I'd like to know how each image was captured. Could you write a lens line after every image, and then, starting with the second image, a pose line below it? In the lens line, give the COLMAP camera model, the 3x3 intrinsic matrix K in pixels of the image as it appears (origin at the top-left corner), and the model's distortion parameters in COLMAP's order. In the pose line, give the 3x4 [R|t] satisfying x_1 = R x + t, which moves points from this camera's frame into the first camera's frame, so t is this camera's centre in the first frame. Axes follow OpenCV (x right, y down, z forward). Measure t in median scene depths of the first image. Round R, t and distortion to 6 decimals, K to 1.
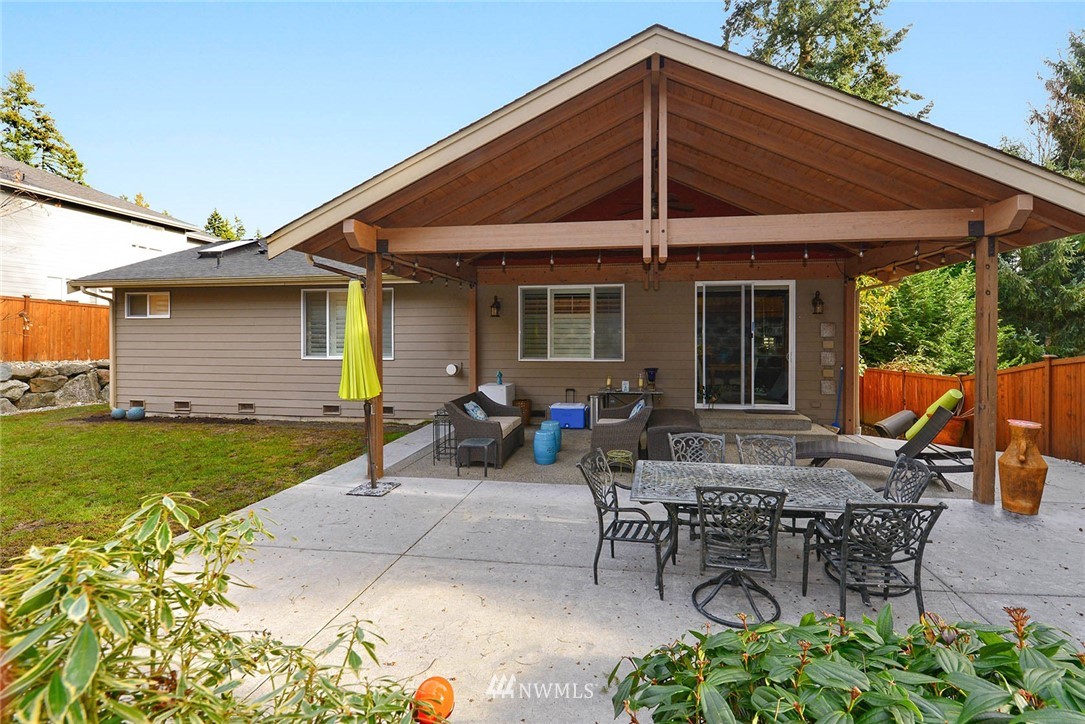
lens RADIAL K [[482.4, 0, 546.5], [0, 482.4, 337.9], [0, 0, 1]] dist [-0.000789, -0.009782]
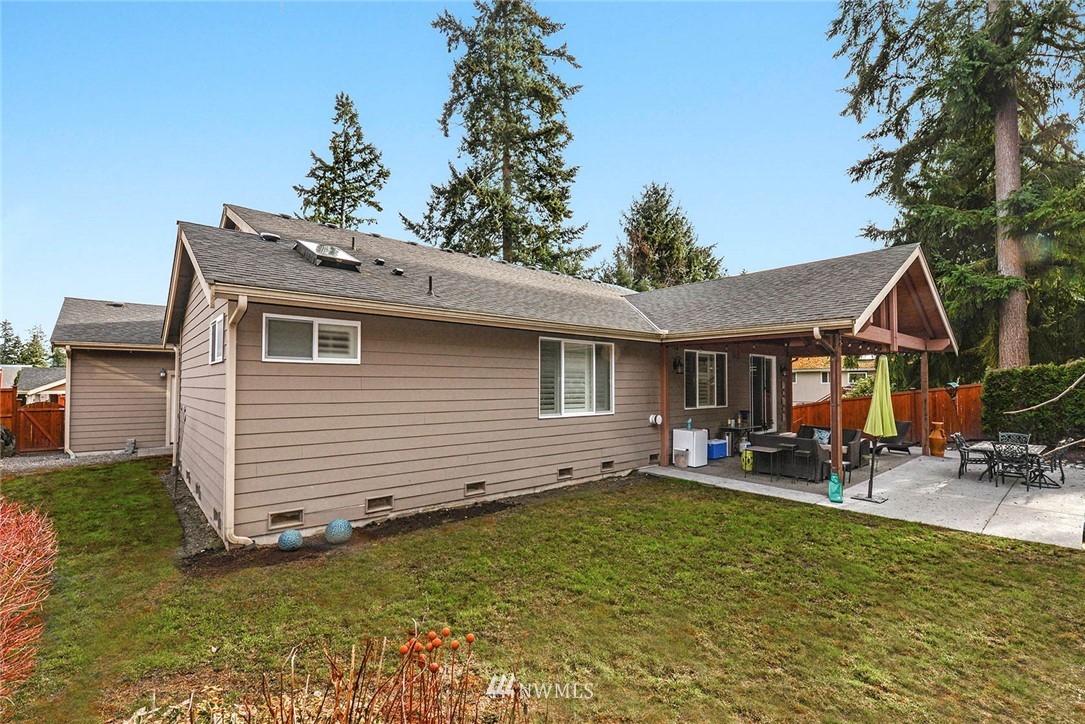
lens RADIAL K [[487.1, 0, 558.4], [0, 487.1, 368.1], [0, 0, 1]] dist [0.001124, -0.006965]
pose [[0.638648, 0.024651, 0.769104, -1.220851], [-0.007786, 0.999643, -0.025575, -0.024049], [-0.769460, 0.010345, 0.638612, 0.455262]]
